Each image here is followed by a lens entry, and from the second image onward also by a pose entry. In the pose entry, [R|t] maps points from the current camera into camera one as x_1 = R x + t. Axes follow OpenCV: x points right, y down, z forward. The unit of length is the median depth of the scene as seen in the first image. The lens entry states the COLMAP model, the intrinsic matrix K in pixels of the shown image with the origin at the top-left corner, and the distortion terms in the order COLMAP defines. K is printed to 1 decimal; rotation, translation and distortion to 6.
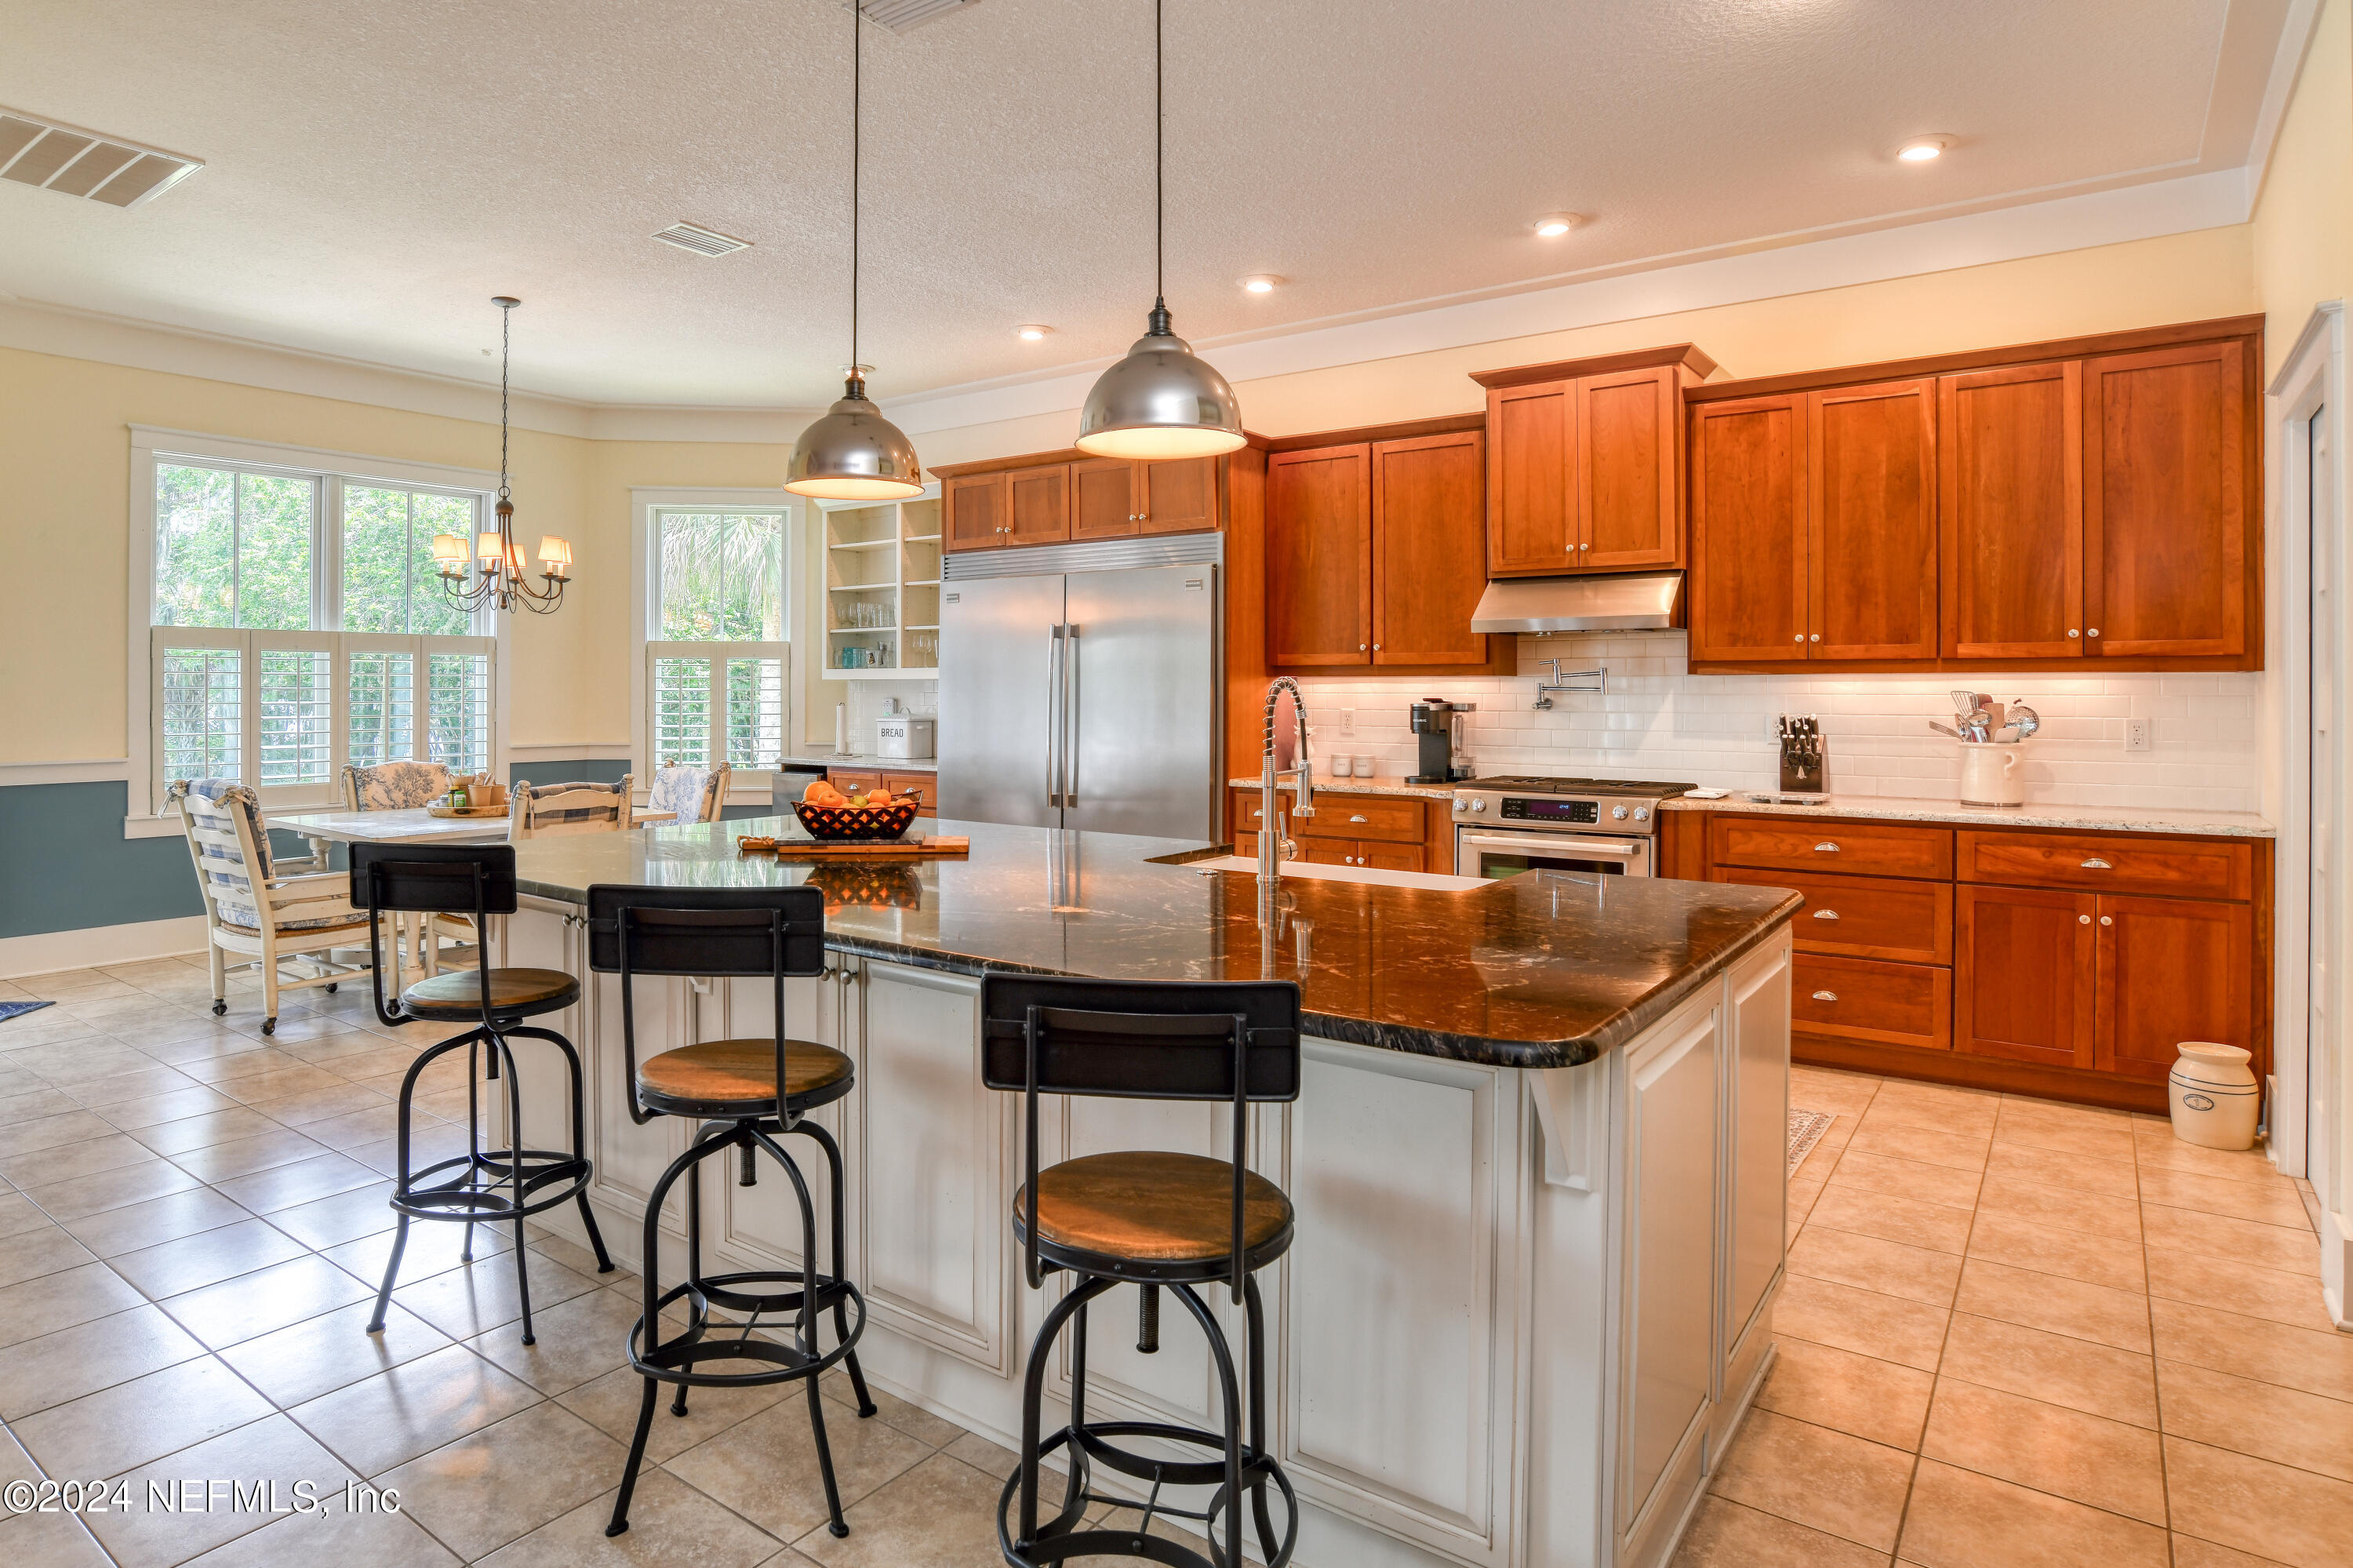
lens RADIAL K [[1414.0, 0, 1065.9], [0, 1414.0, 678.6], [0, 0, 1]] dist [-0.021378, 0.013567]
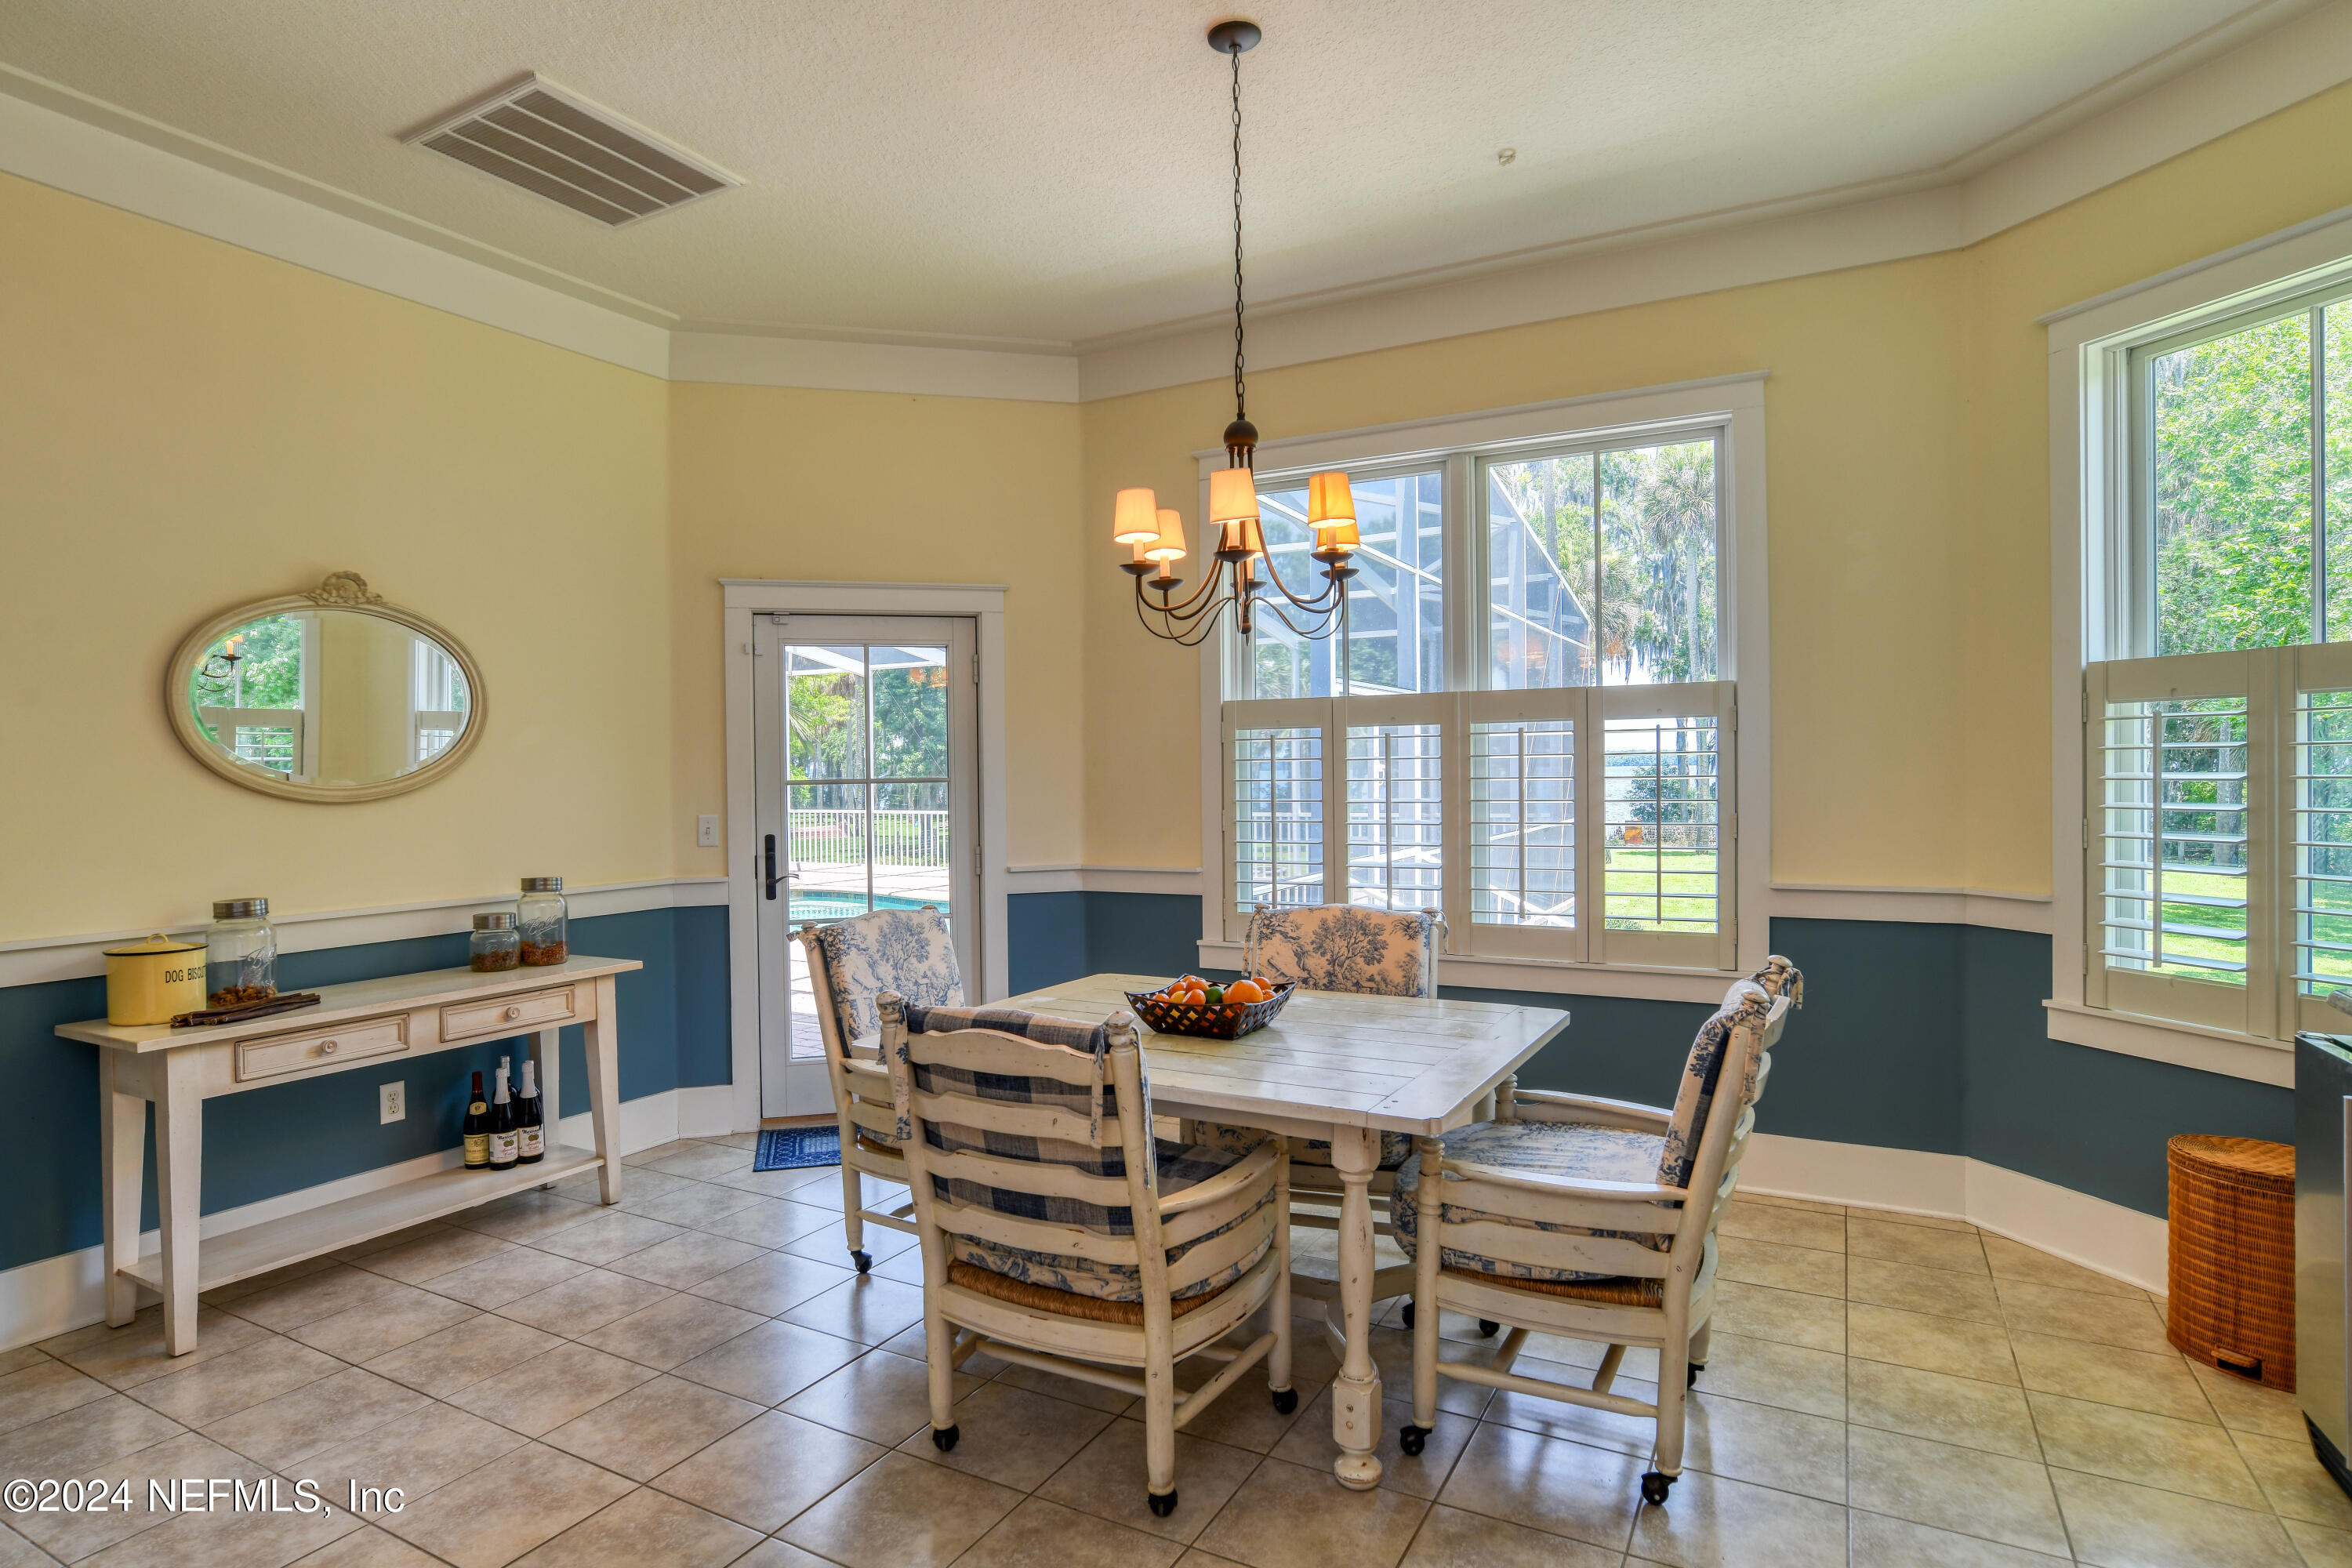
lens RADIAL K [[1263.0, 0, 1118.9], [0, 1263.0, 772.9], [0, 0, 1]] dist [-0.015116, 0.001479]
pose [[0.183130, -0.004414, -0.983079, 0.044690], [0.020703, 0.999785, -0.000632, 0.000800], [0.982871, -0.020237, 0.183182, 0.944867]]
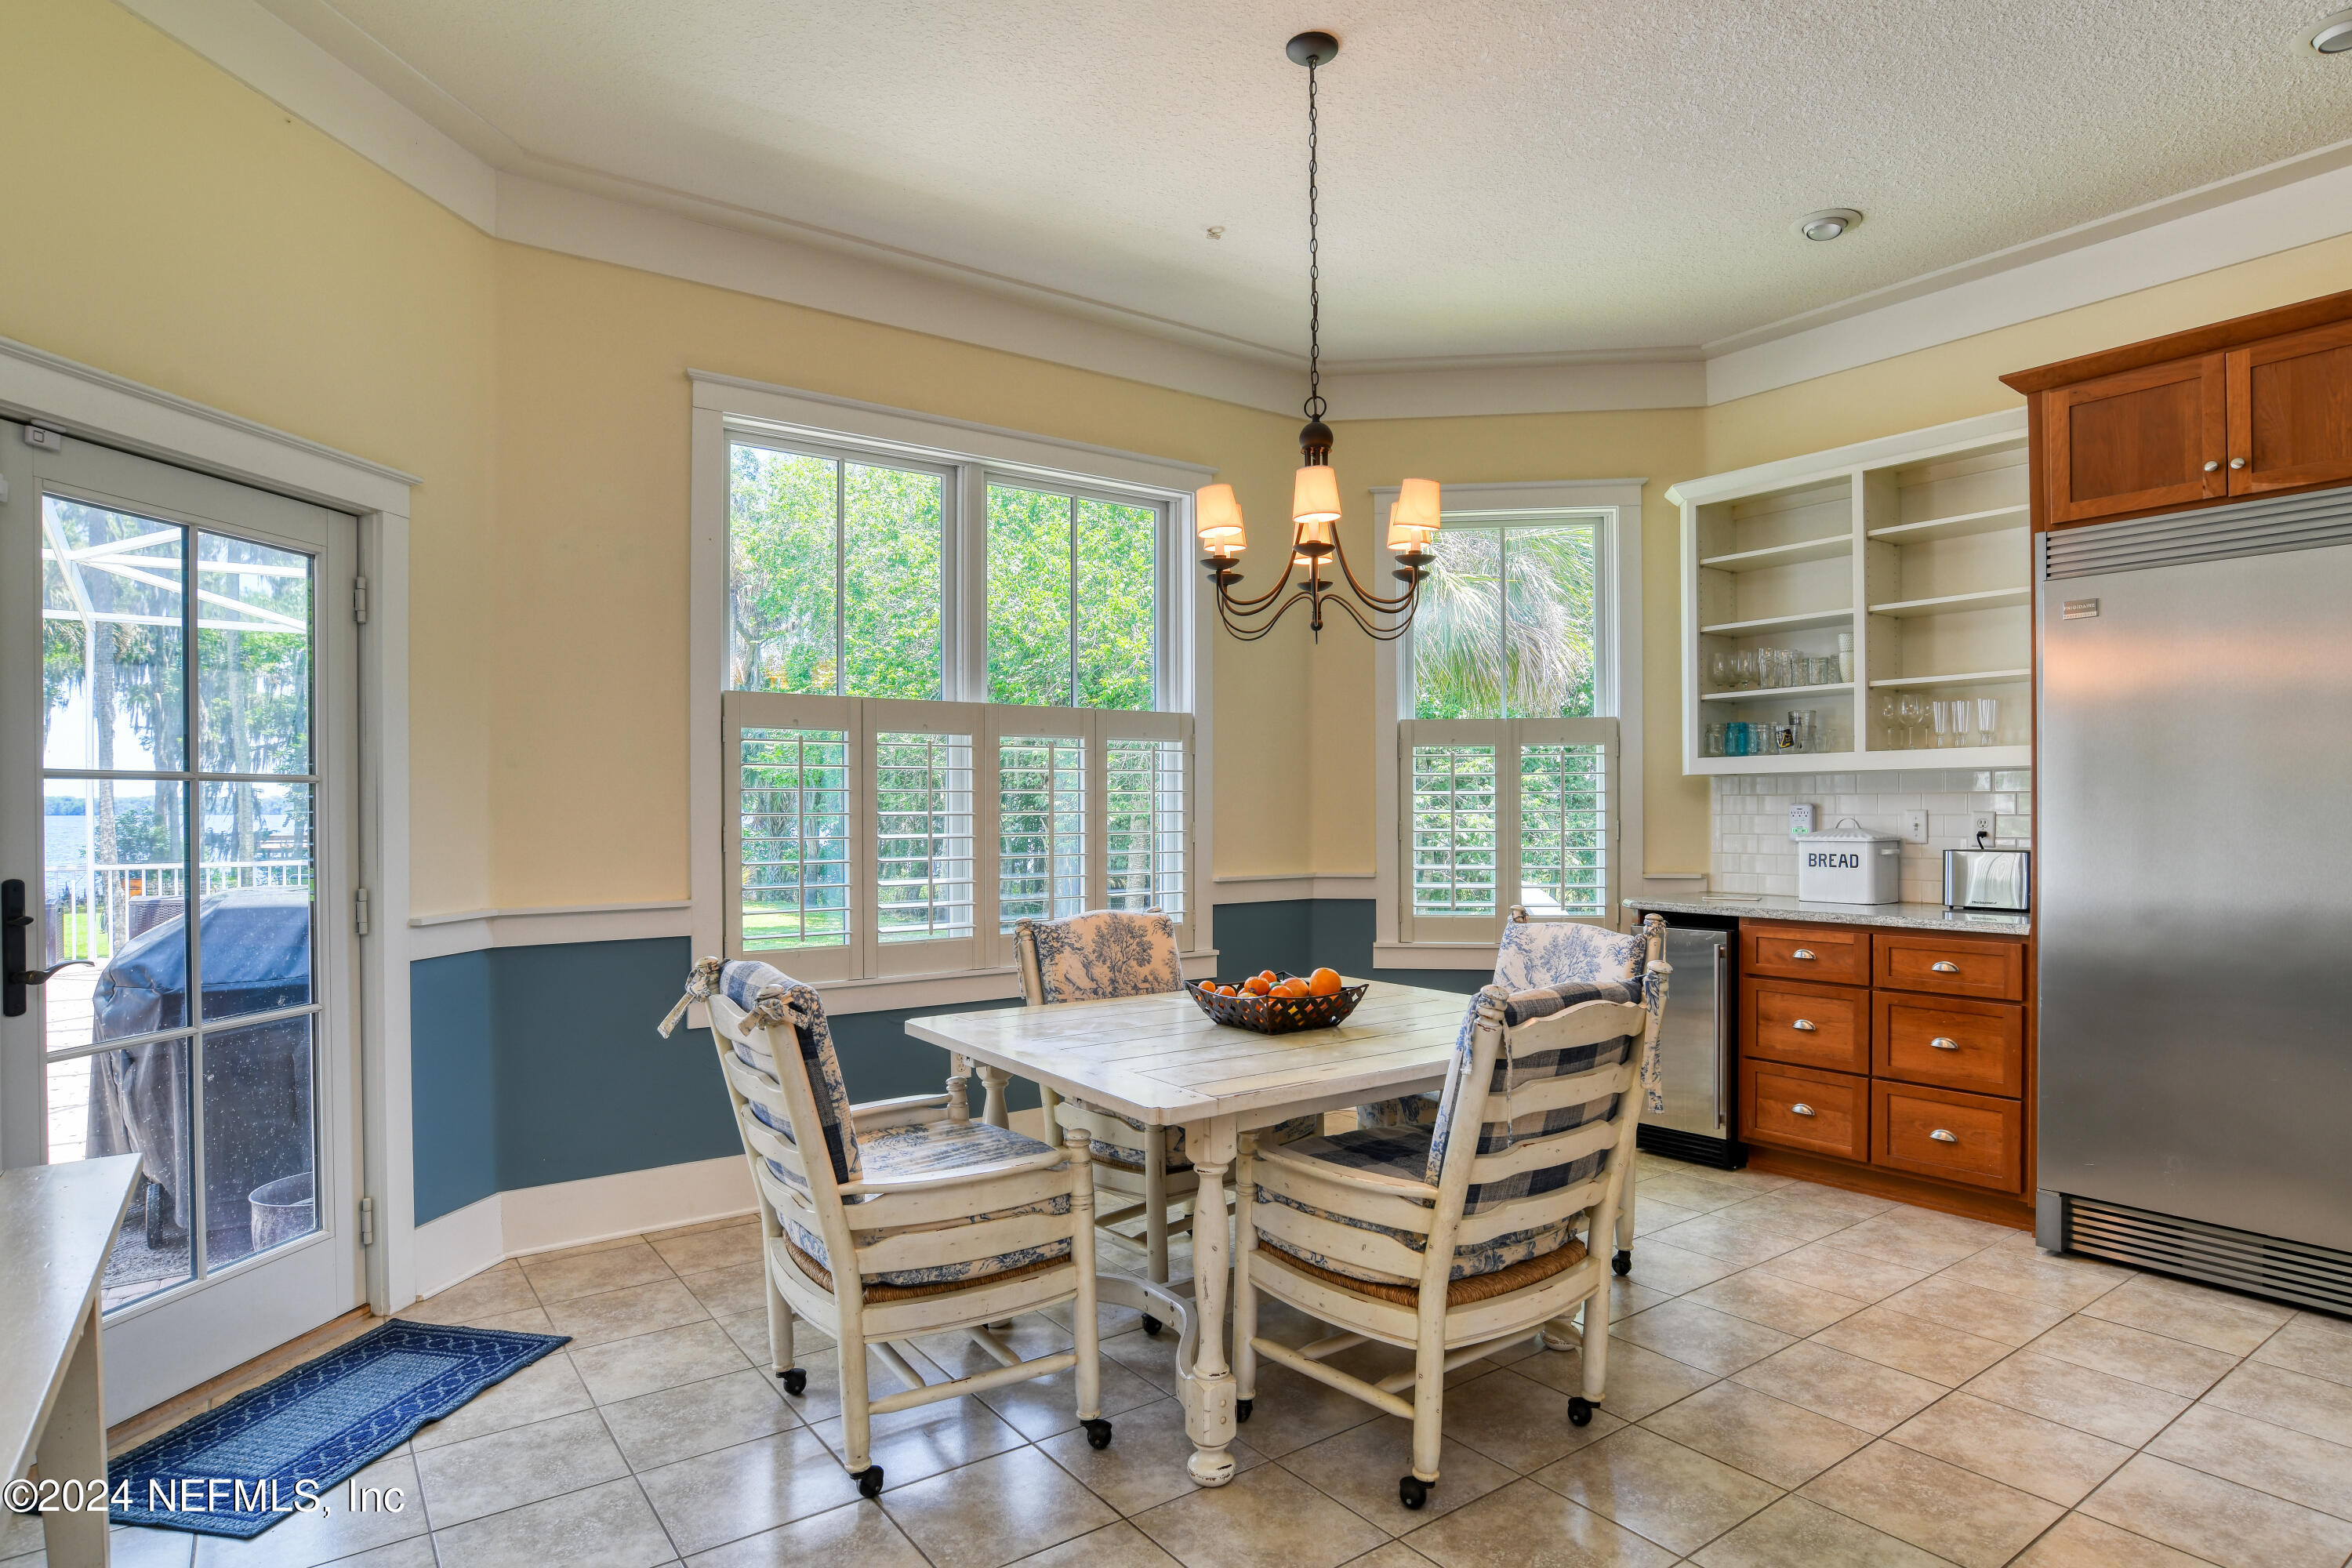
lens RADIAL K [[1297.0, 0, 1200.0], [0, 1297.0, 795.4], [0, 0, 1]] dist [-0.013140, 0.009584]
pose [[0.970716, -0.007766, -0.240106, -0.352621], [0.007476, 0.999970, -0.002117, 0.013576], [0.240115, 0.000259, 0.970744, 0.565100]]
